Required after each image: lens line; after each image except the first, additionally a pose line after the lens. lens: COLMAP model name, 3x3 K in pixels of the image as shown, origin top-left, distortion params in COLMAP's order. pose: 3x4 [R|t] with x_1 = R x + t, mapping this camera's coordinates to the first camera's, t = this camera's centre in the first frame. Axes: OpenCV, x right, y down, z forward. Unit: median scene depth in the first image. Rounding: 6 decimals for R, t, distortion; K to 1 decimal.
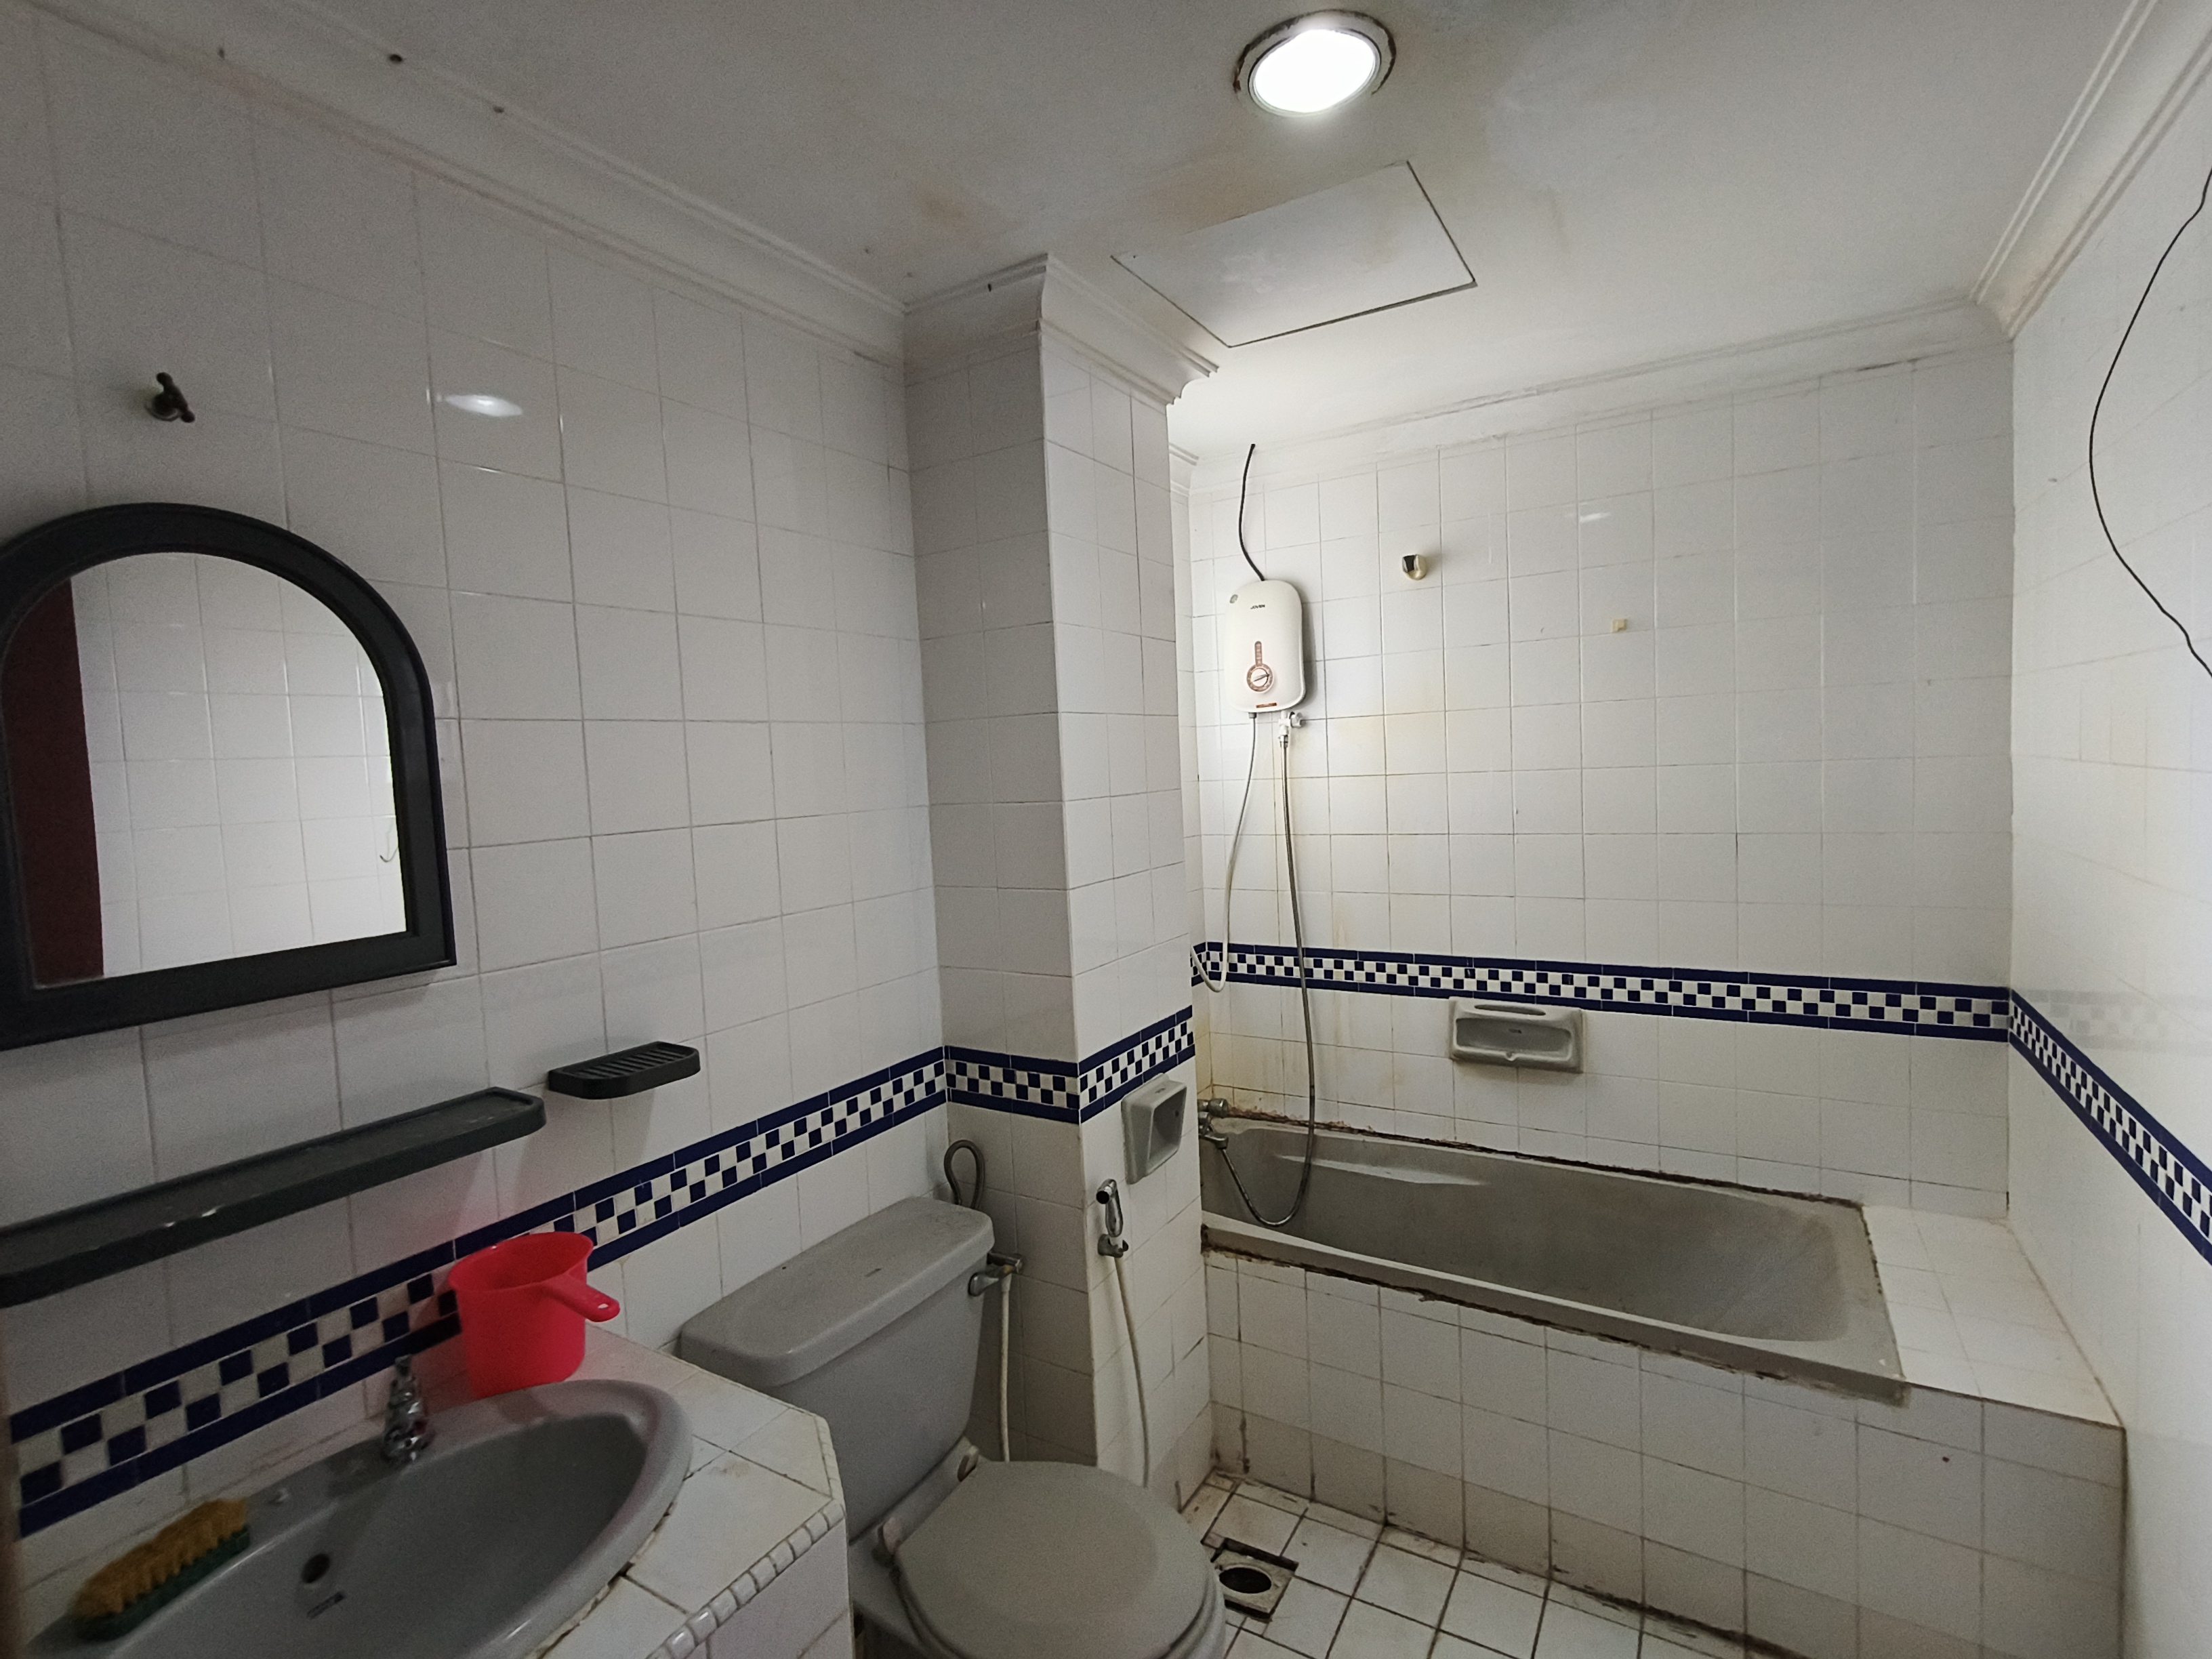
lens RADIAL K [[1032.3, 0, 1112.3], [0, 1032.3, 824.8], [0, 0, 1]] dist [-0.004810, 0.006755]
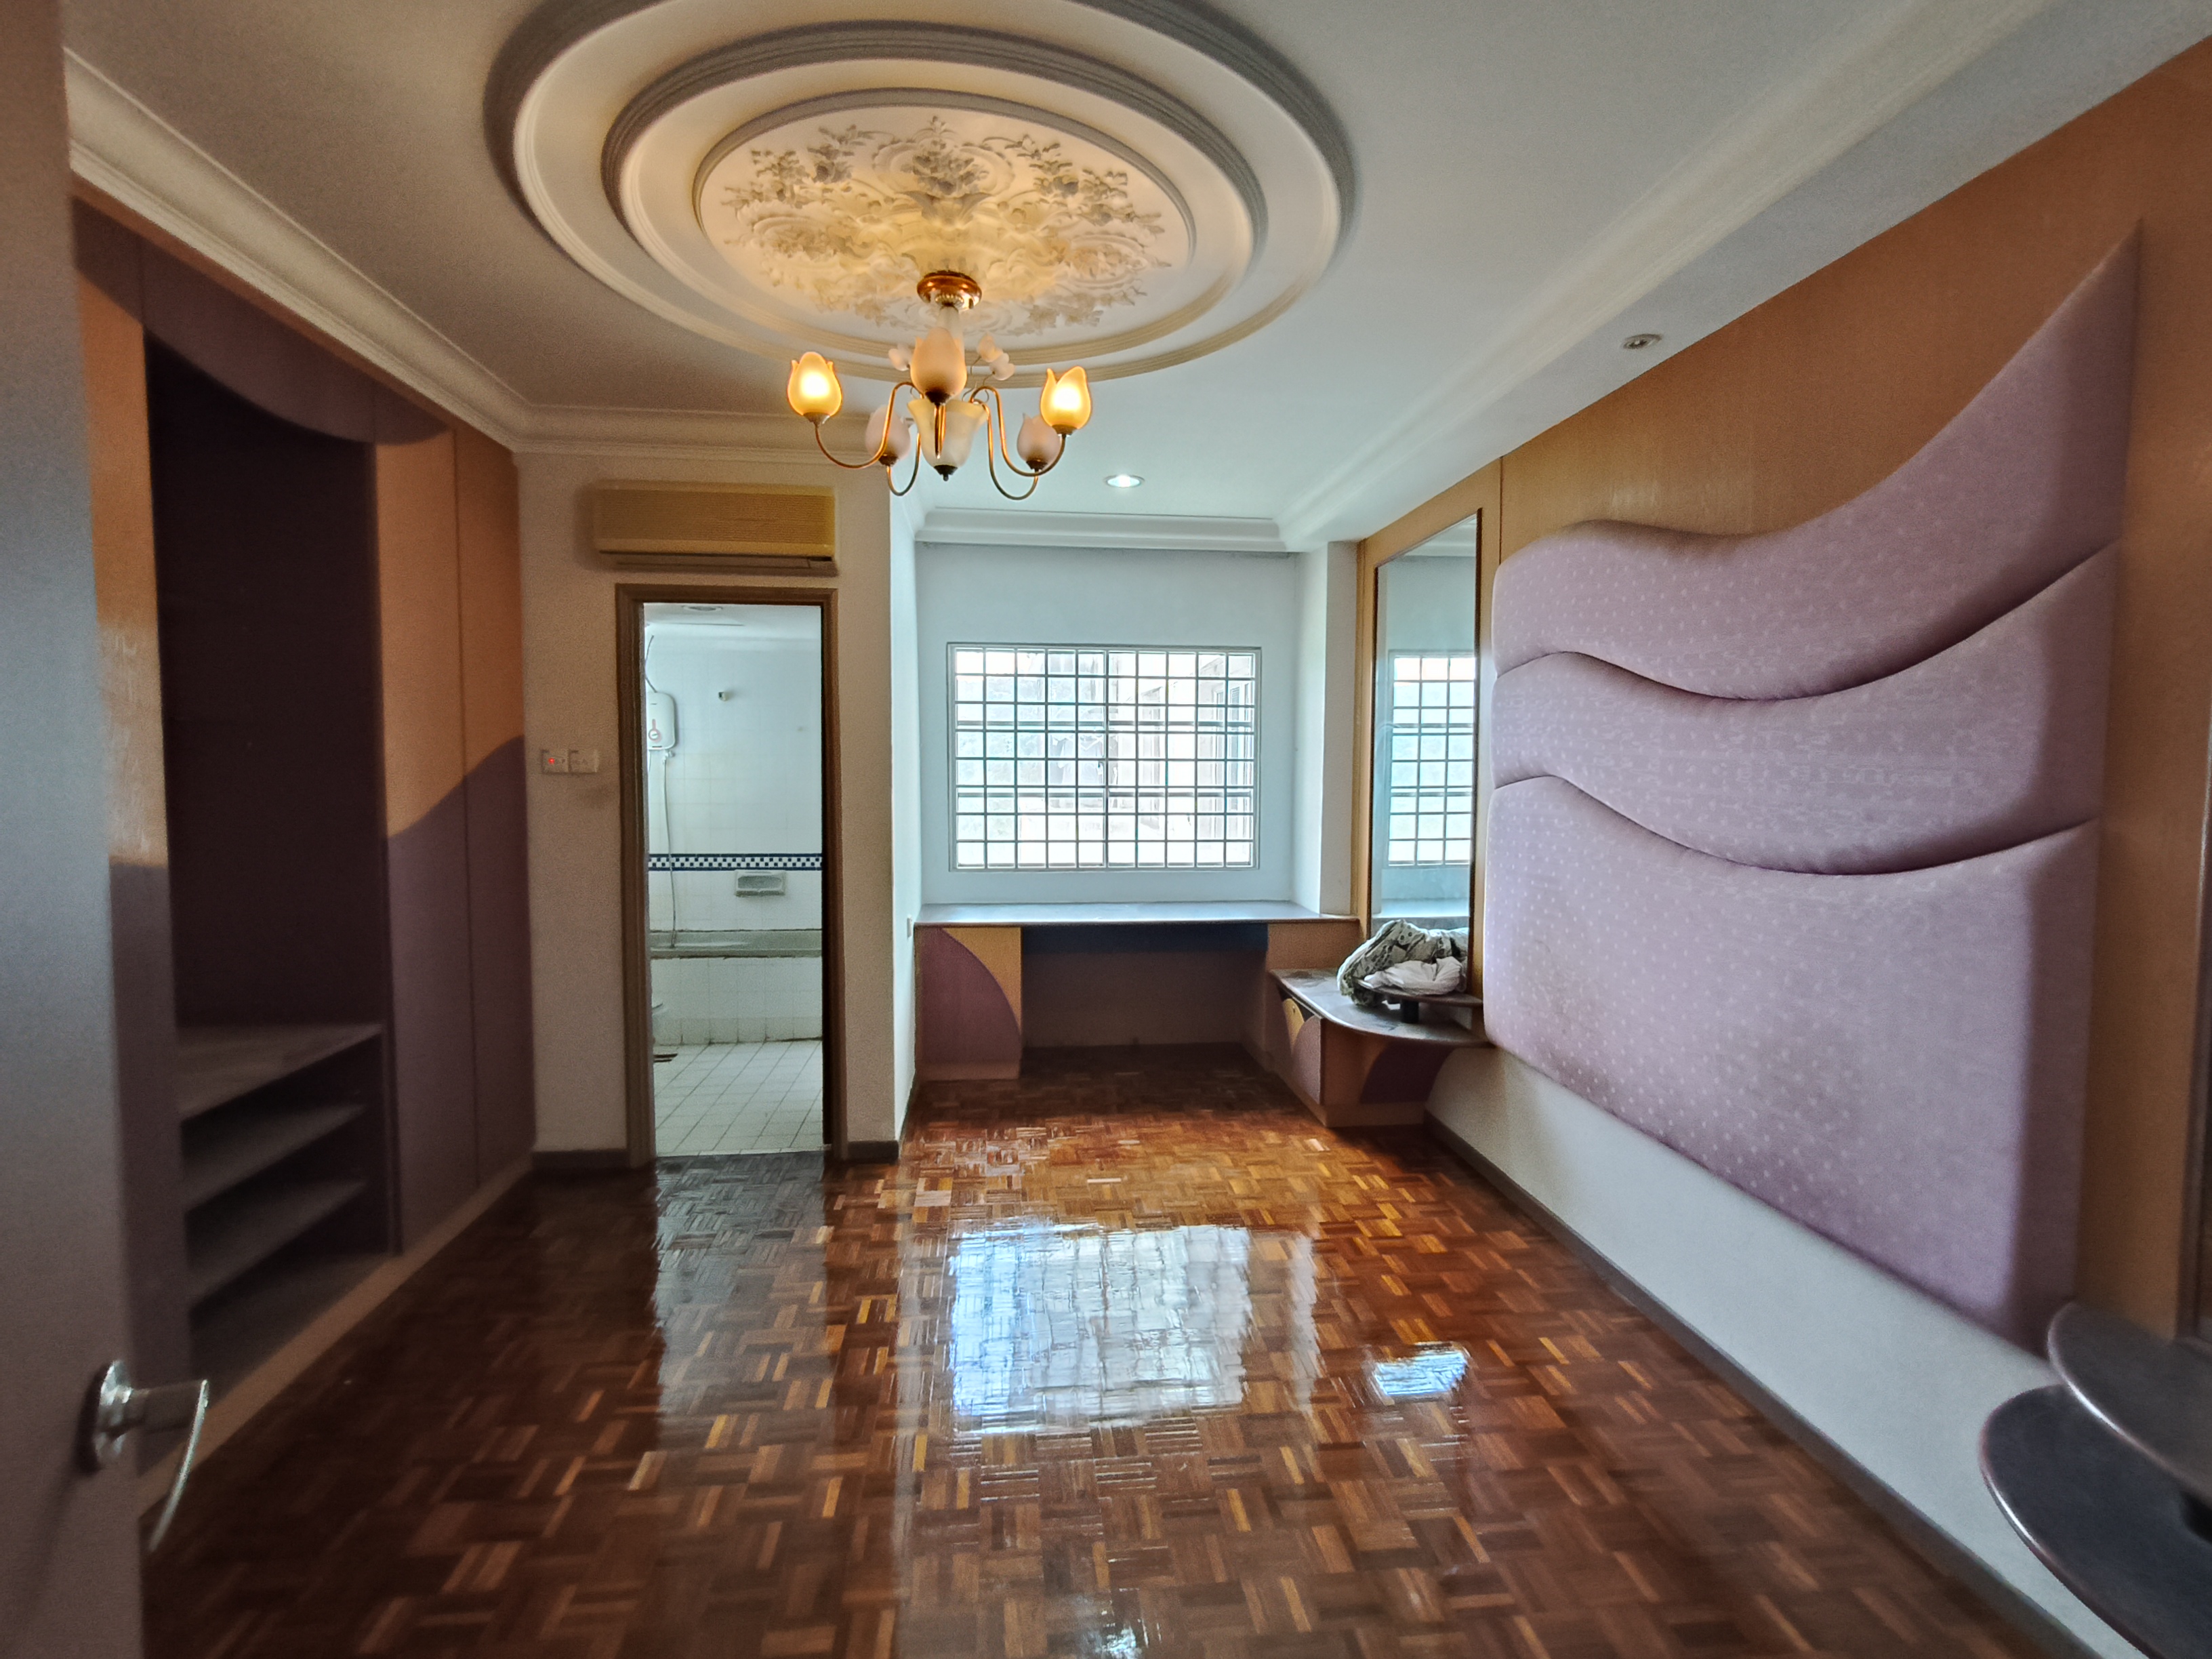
lens RADIAL K [[1032.3, 0, 1112.3], [0, 1032.3, 824.8], [0, 0, 1]] dist [-0.004810, 0.006755]
pose [[0.795172, 0.018585, 0.606099, -0.453029], [-0.010026, 0.999797, -0.017504, 0.092643], [-0.606301, 0.007842, 0.795197, -1.509197]]
